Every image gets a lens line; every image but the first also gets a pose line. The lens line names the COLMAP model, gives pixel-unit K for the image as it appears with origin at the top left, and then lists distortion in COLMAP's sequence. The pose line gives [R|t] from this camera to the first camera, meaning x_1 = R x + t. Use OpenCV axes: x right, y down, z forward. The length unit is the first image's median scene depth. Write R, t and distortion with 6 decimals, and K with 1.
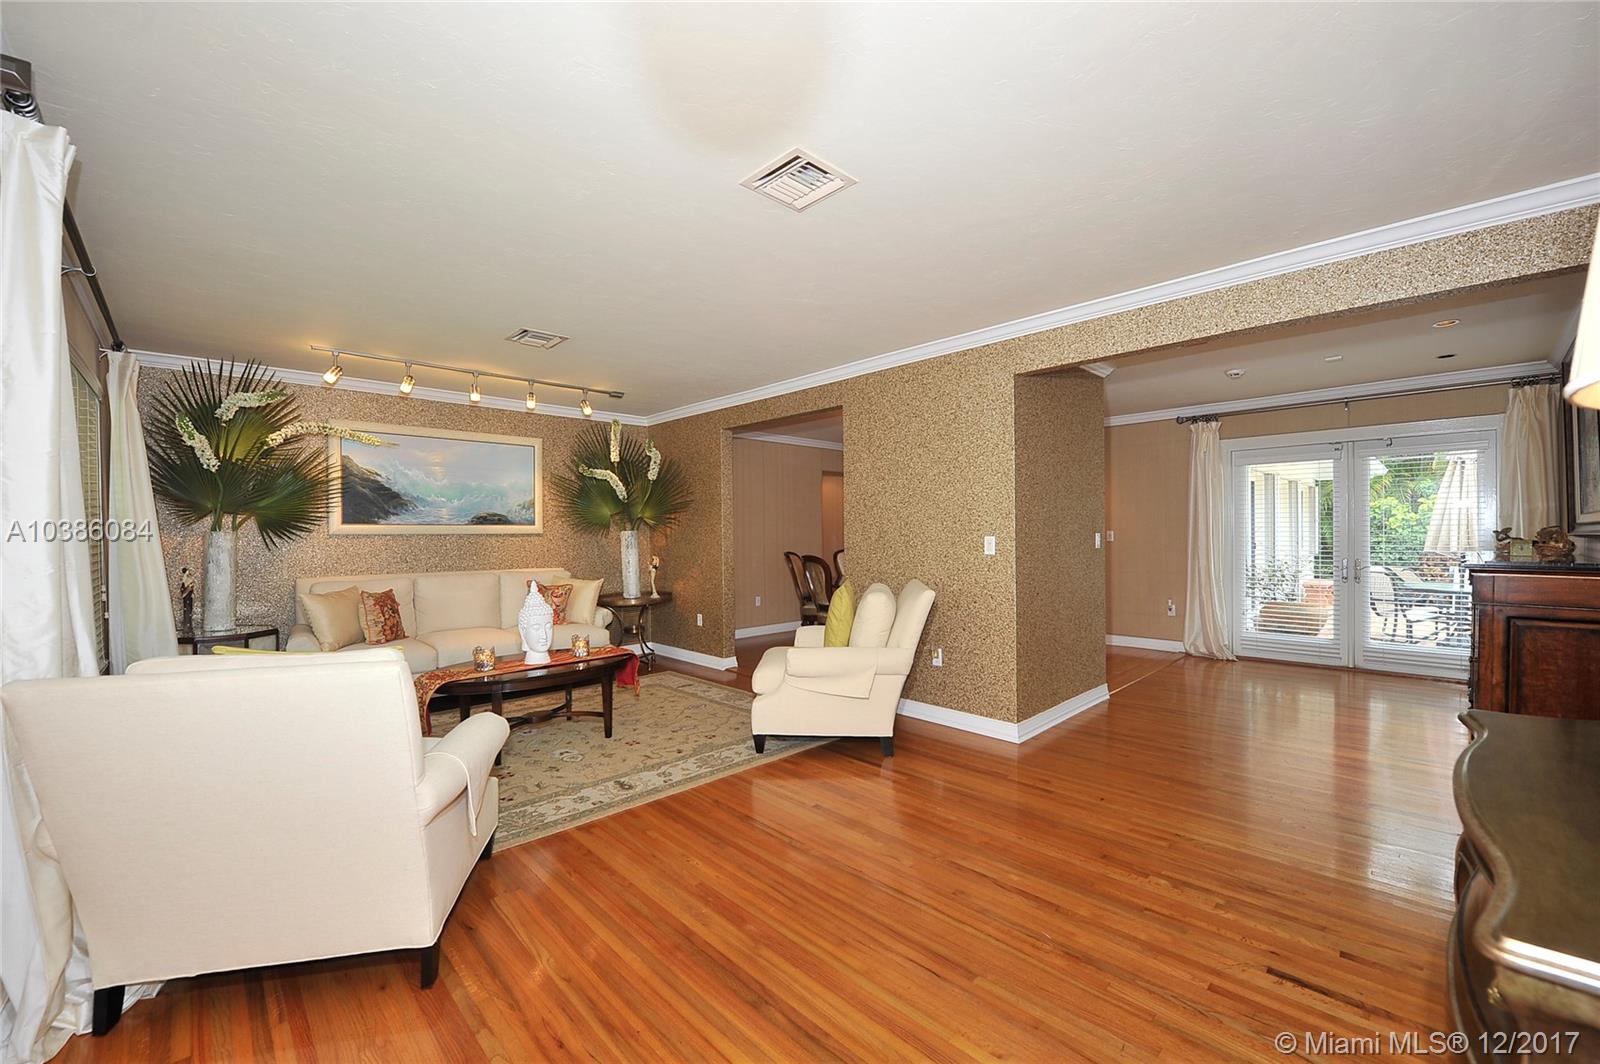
lens RADIAL K [[639.2, 0, 804.5], [0, 639.2, 538.6], [0, 0, 1]] dist [-0.020572, -0.000627]
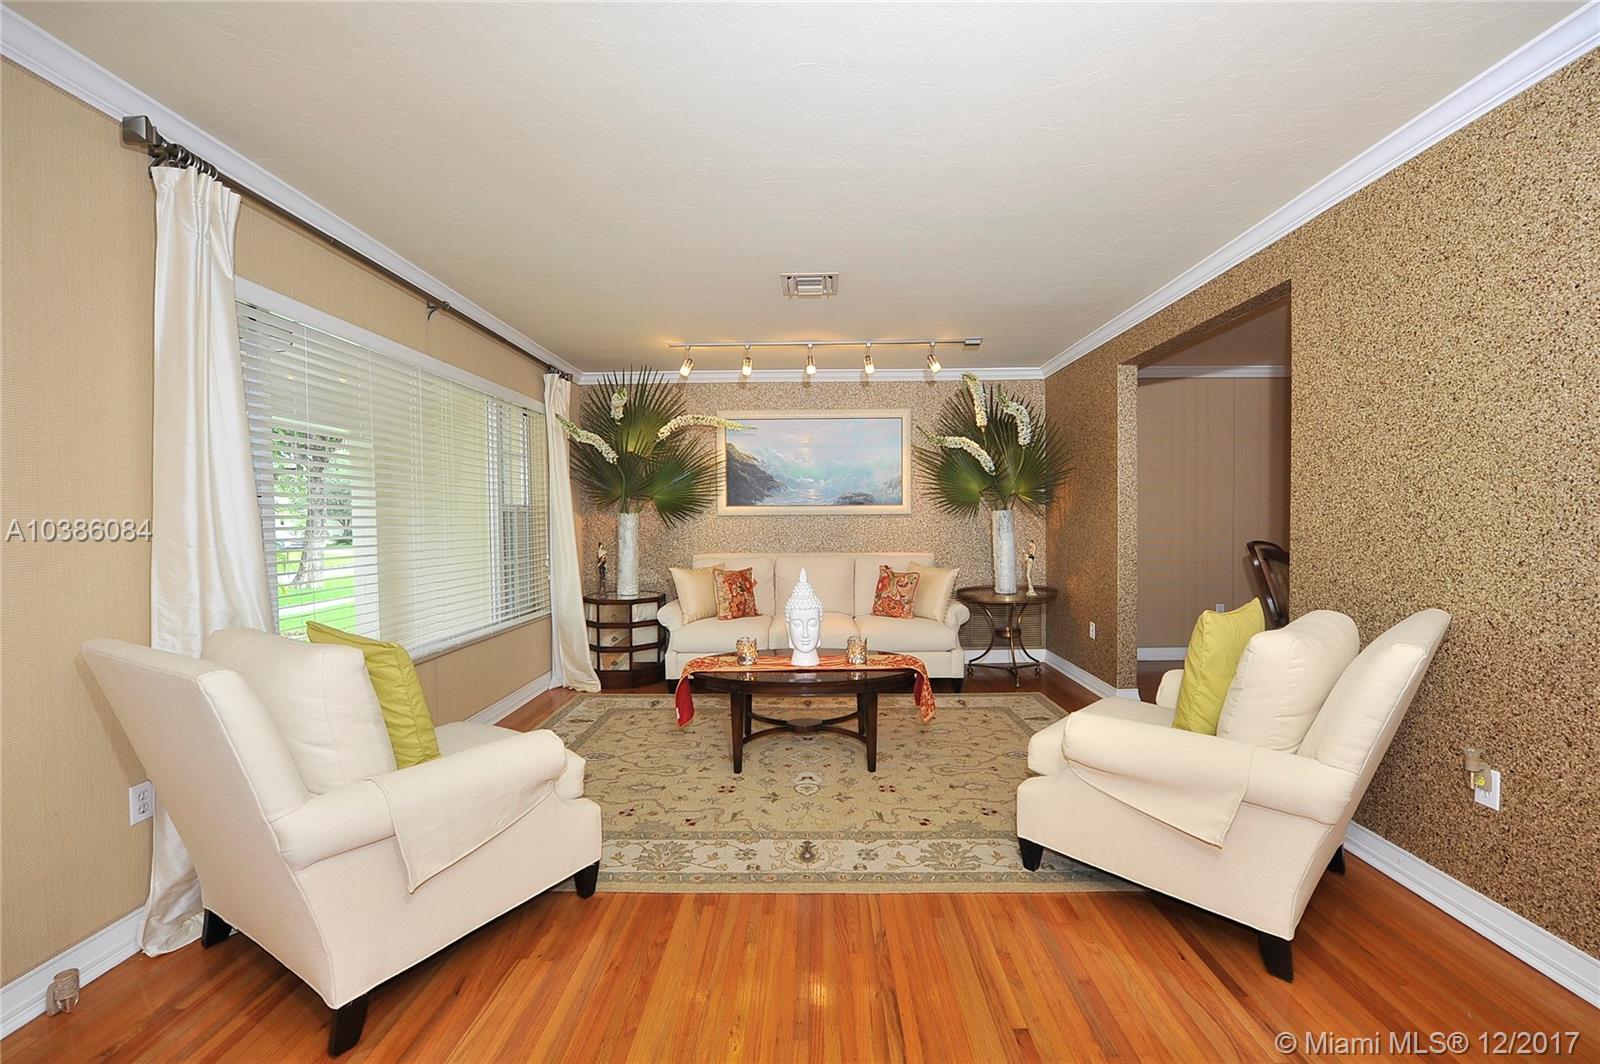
lens RADIAL K [[639.2, 0, 804.5], [0, 639.2, 538.6], [0, 0, 1]] dist [-0.020572, -0.000627]
pose [[0.707560, 0.023290, -0.706270, 0.167757], [-0.002001, 0.999519, 0.030956, -0.001249], [0.706651, -0.020491, 0.707266, 0.349064]]
